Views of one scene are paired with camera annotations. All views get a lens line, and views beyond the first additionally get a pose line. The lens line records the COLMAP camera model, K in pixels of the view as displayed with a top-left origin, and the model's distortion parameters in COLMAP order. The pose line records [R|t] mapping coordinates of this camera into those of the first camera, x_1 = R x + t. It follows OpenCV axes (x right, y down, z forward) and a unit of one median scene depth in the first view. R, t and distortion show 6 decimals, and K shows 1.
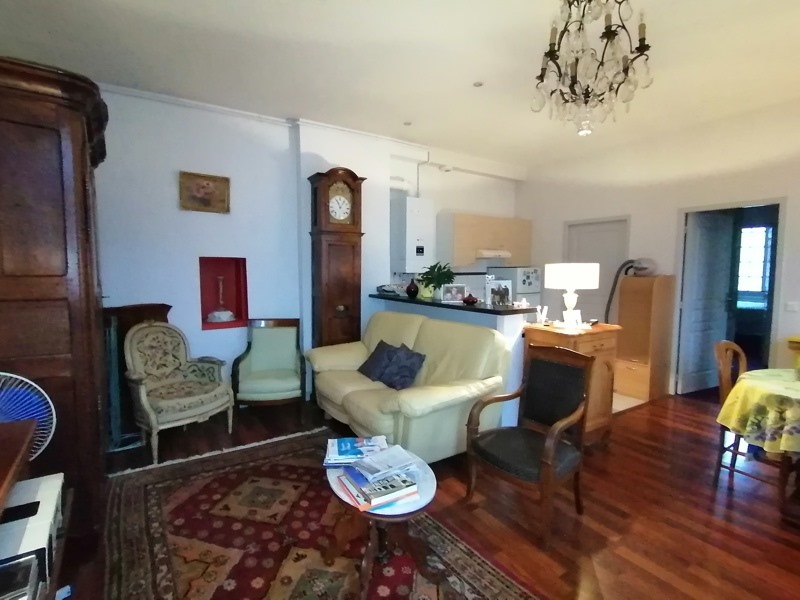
lens RADIAL K [[423.5, 0, 402.4], [0, 423.5, 301.3], [0, 0, 1]] dist [0.000026, -0.002340]
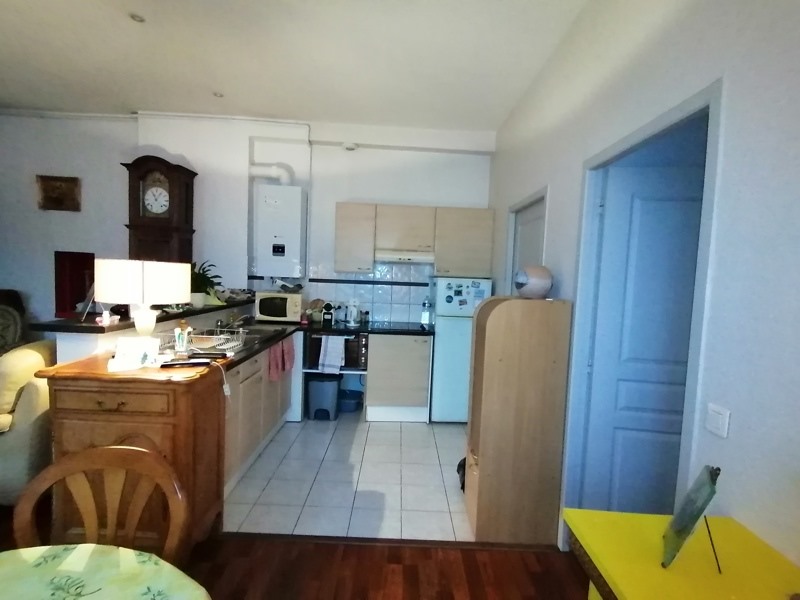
lens RADIAL K [[423.5, 0, 401.1], [0, 423.5, 299.2], [0, 0, 1]] dist [0.000026, -0.002340]
pose [[0.827606, 0.069457, -0.556995, 0.829310], [-0.087275, 0.996169, -0.005456, -0.049096], [0.554483, 0.053128, 0.830498, 0.548668]]
